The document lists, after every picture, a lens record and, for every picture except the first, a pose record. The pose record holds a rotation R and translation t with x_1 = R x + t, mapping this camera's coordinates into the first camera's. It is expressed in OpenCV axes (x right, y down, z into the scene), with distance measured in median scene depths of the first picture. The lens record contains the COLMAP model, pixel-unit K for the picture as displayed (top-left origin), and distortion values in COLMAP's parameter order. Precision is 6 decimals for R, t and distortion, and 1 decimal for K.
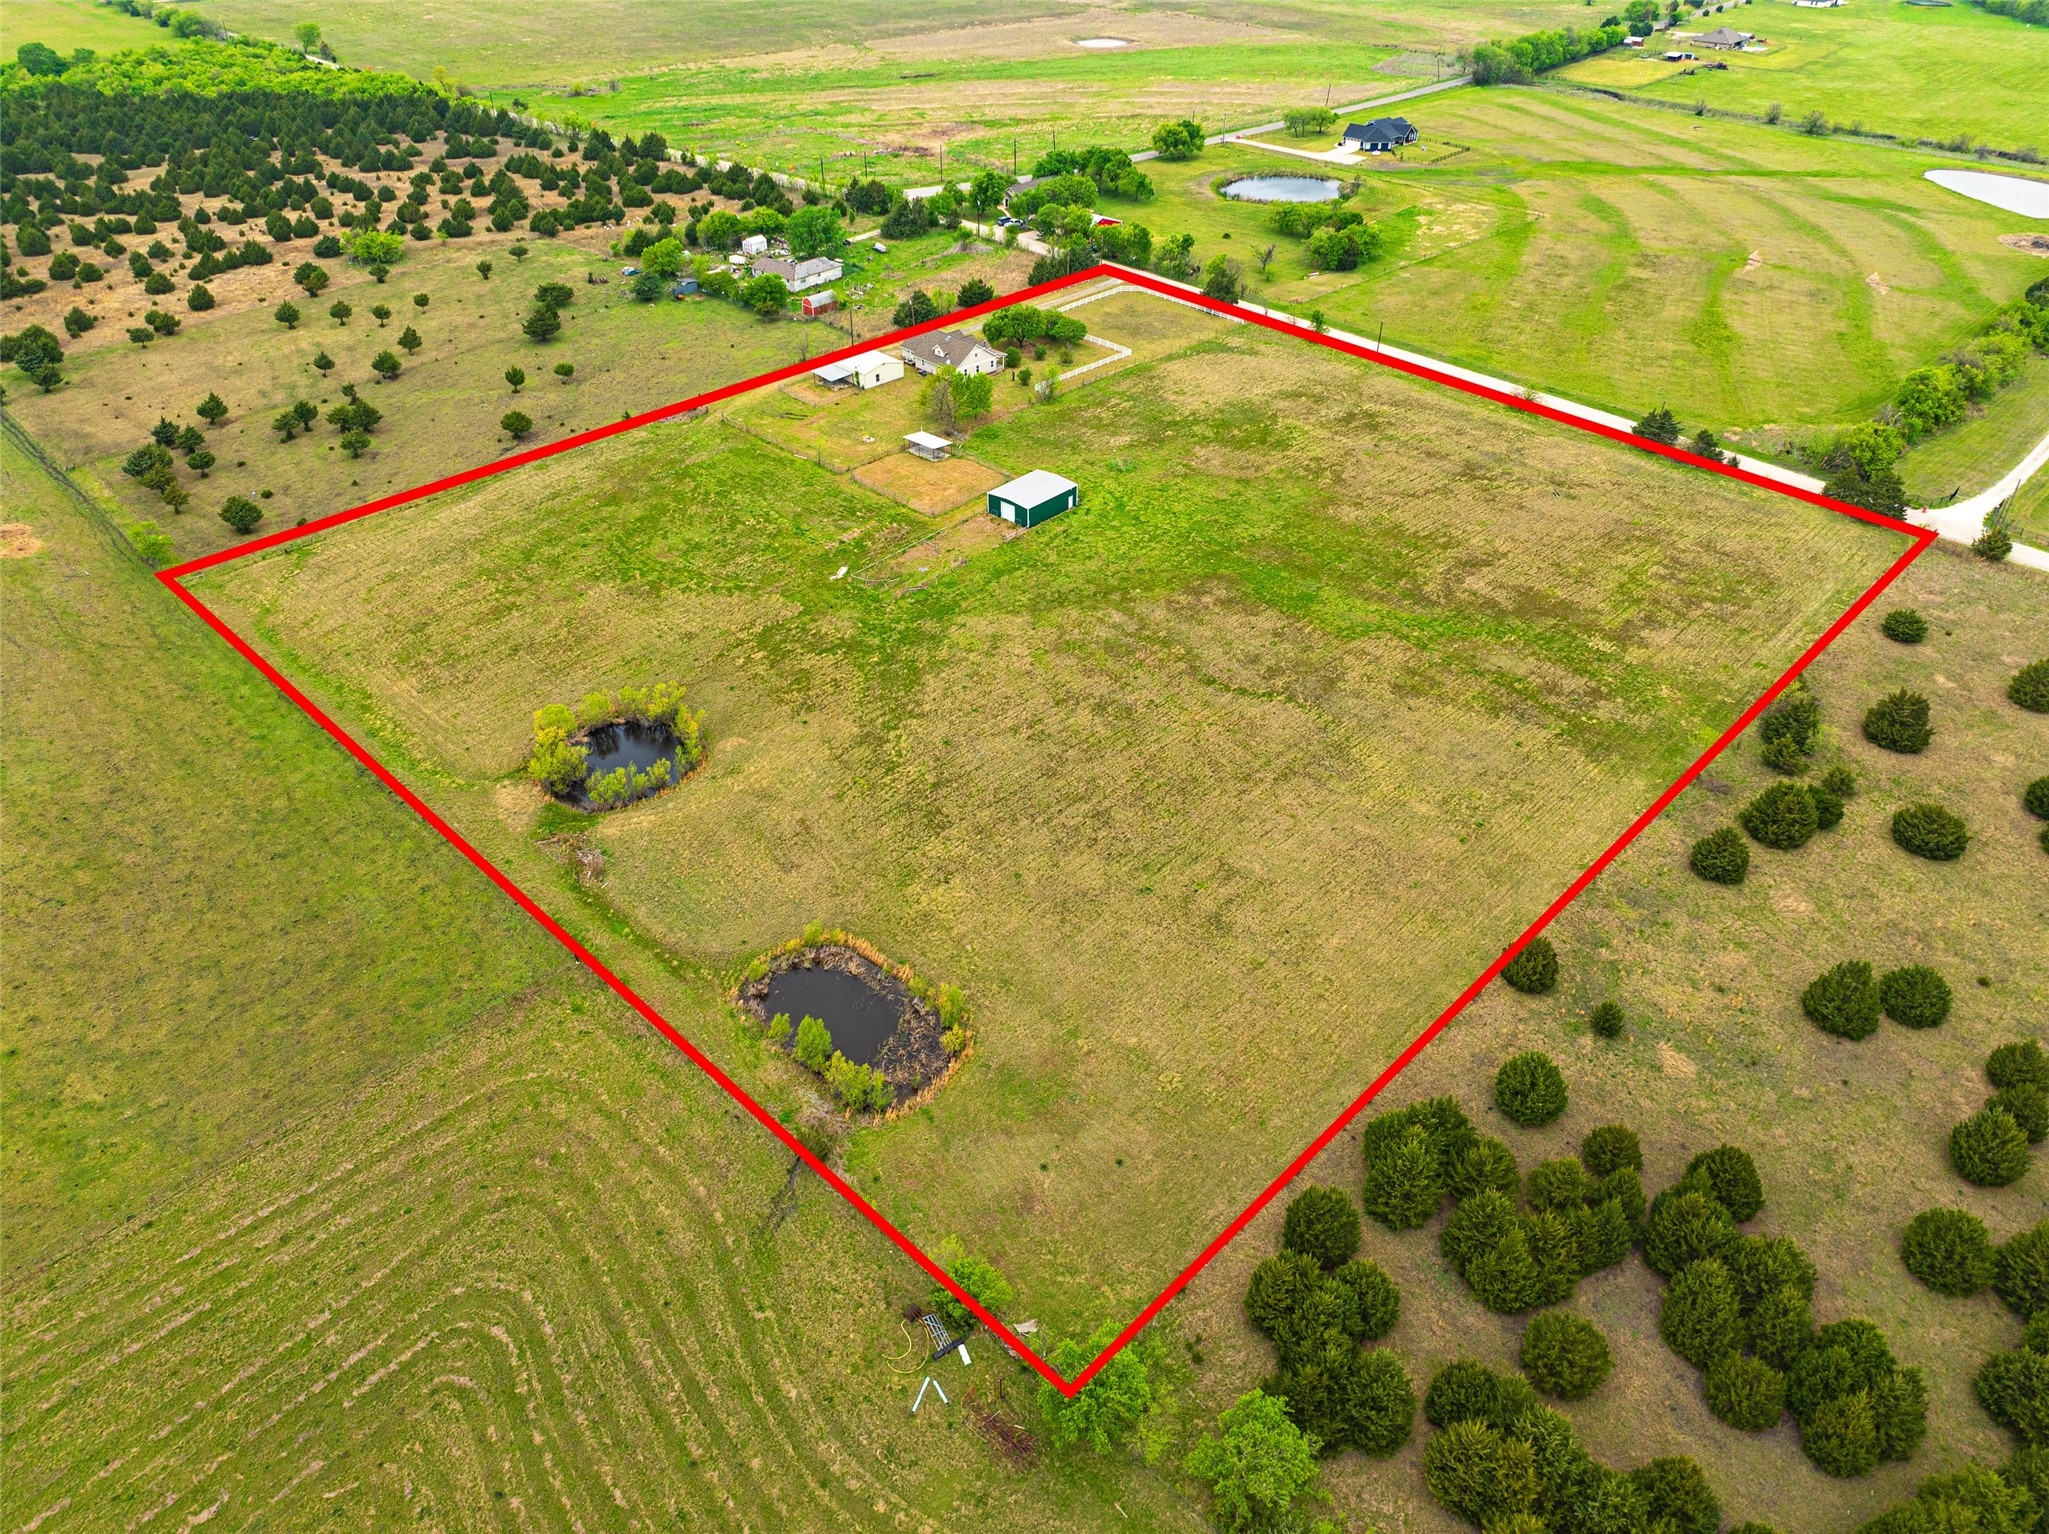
lens RADIAL K [[1437.2, 0, 1016.7], [0, 1437.2, 765.0], [0, 0, 1]] dist [-0.048715, 0.013669]
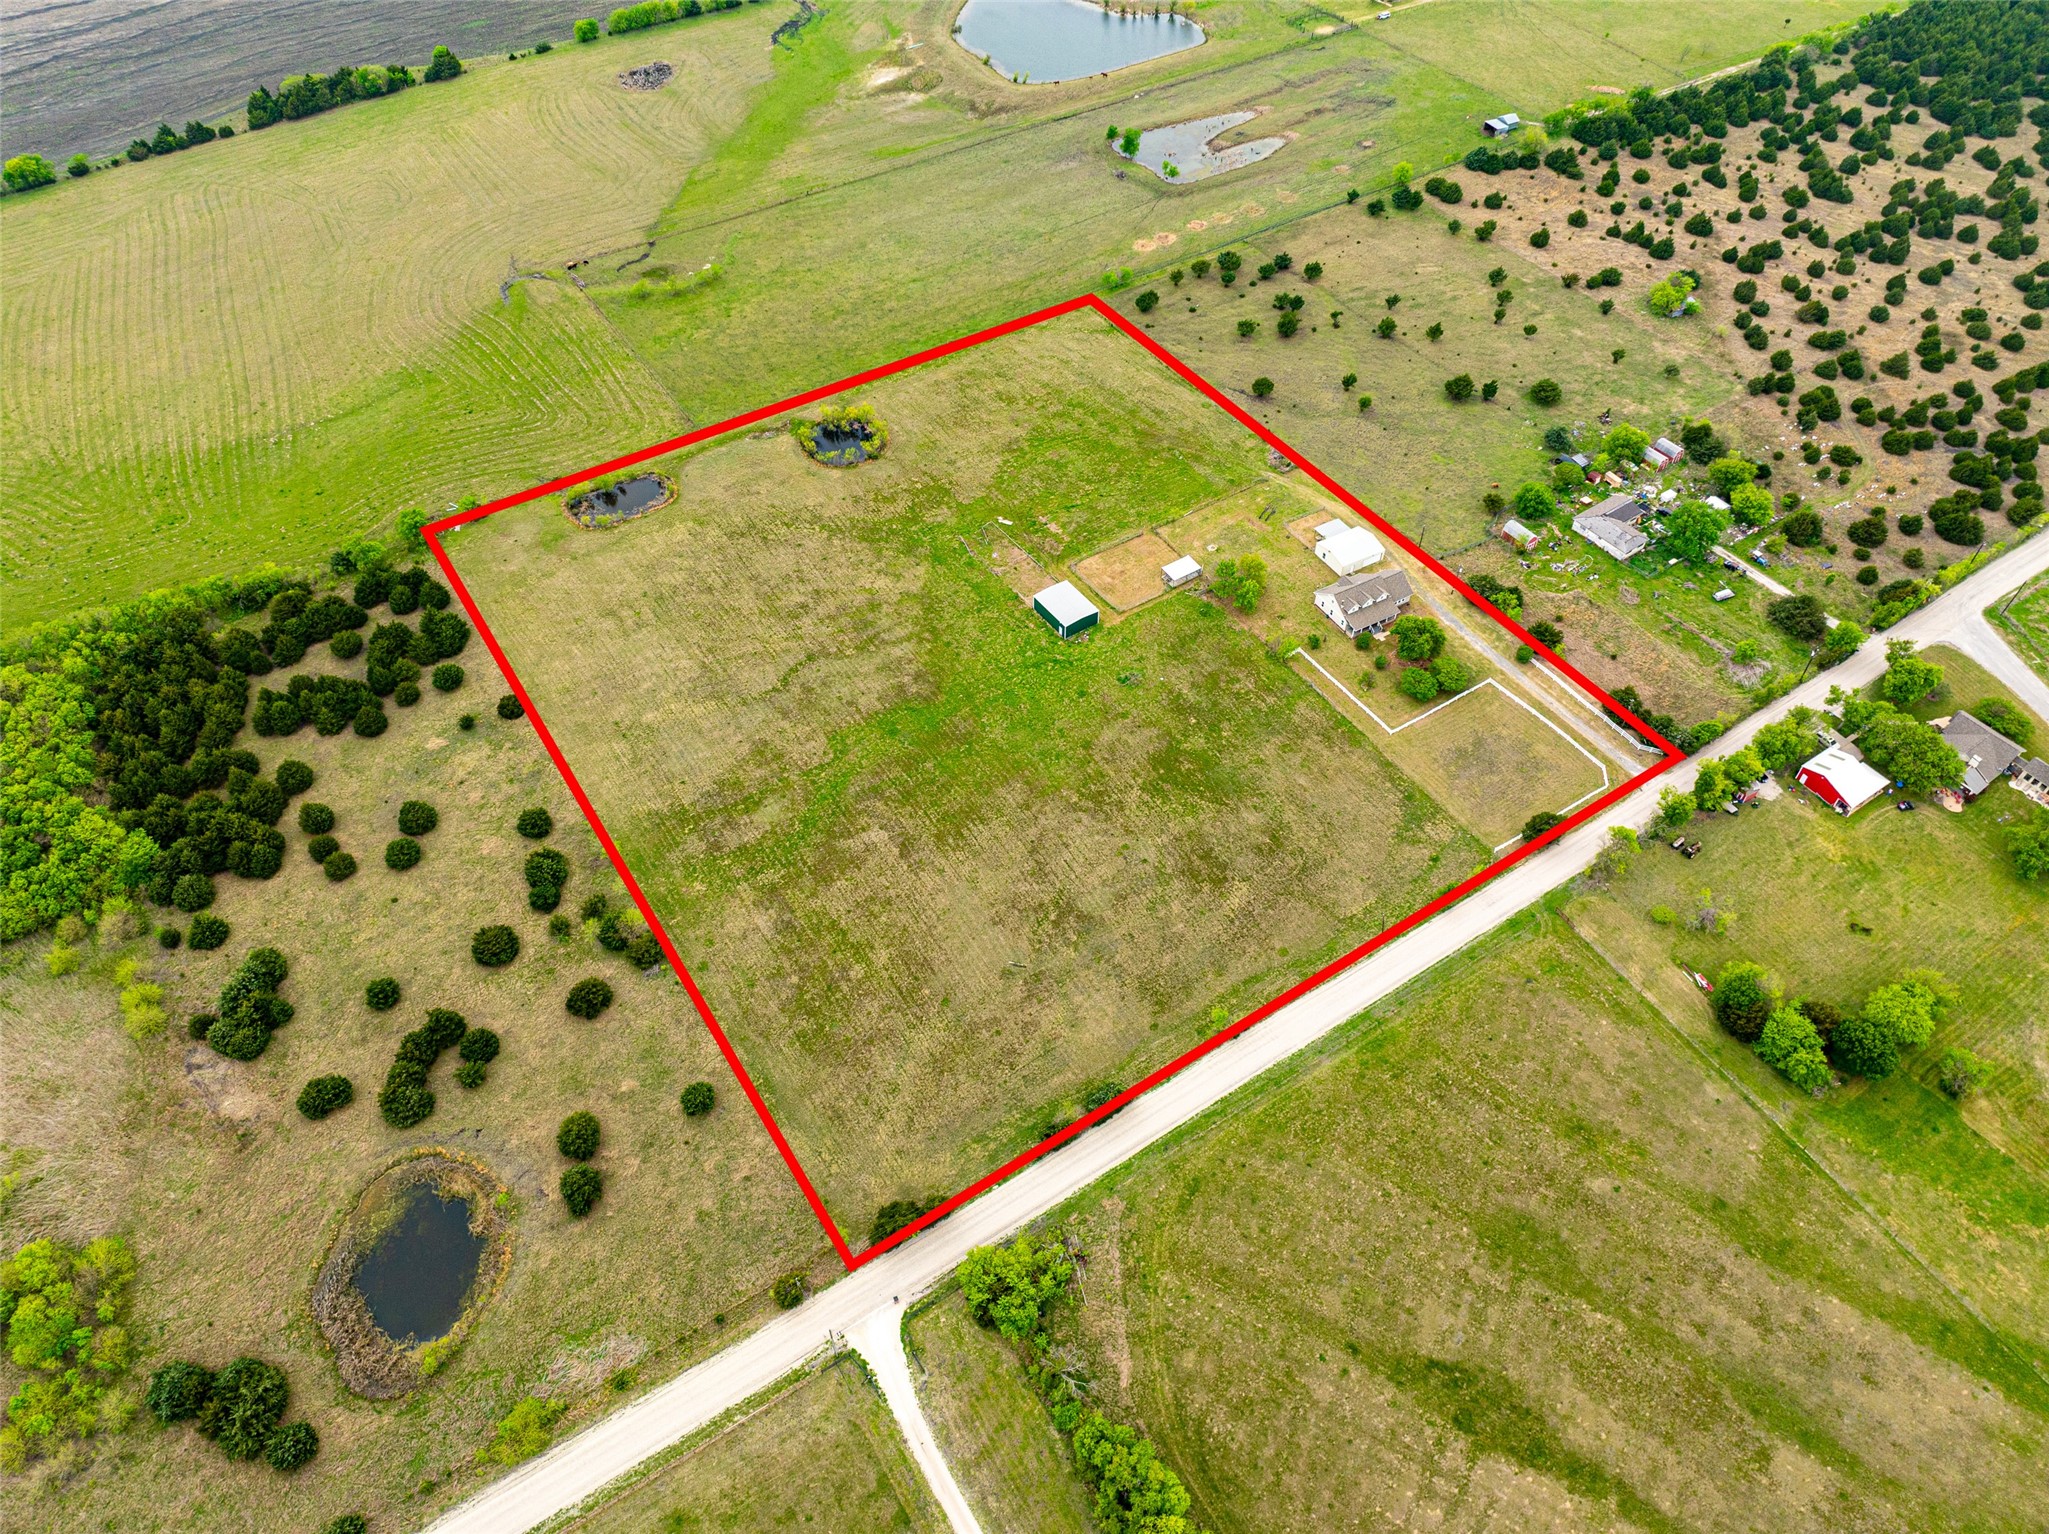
lens RADIAL K [[1437.2, 0, 1014.5], [0, 1437.2, 774.0], [0, 0, 1]] dist [-0.048715, 0.013669]
pose [[-0.221155, 0.733835, -0.642321, 1.078438], [-0.569180, 0.437696, 0.696029, -1.110940], [0.791912, 0.519527, 0.320885, 0.673012]]
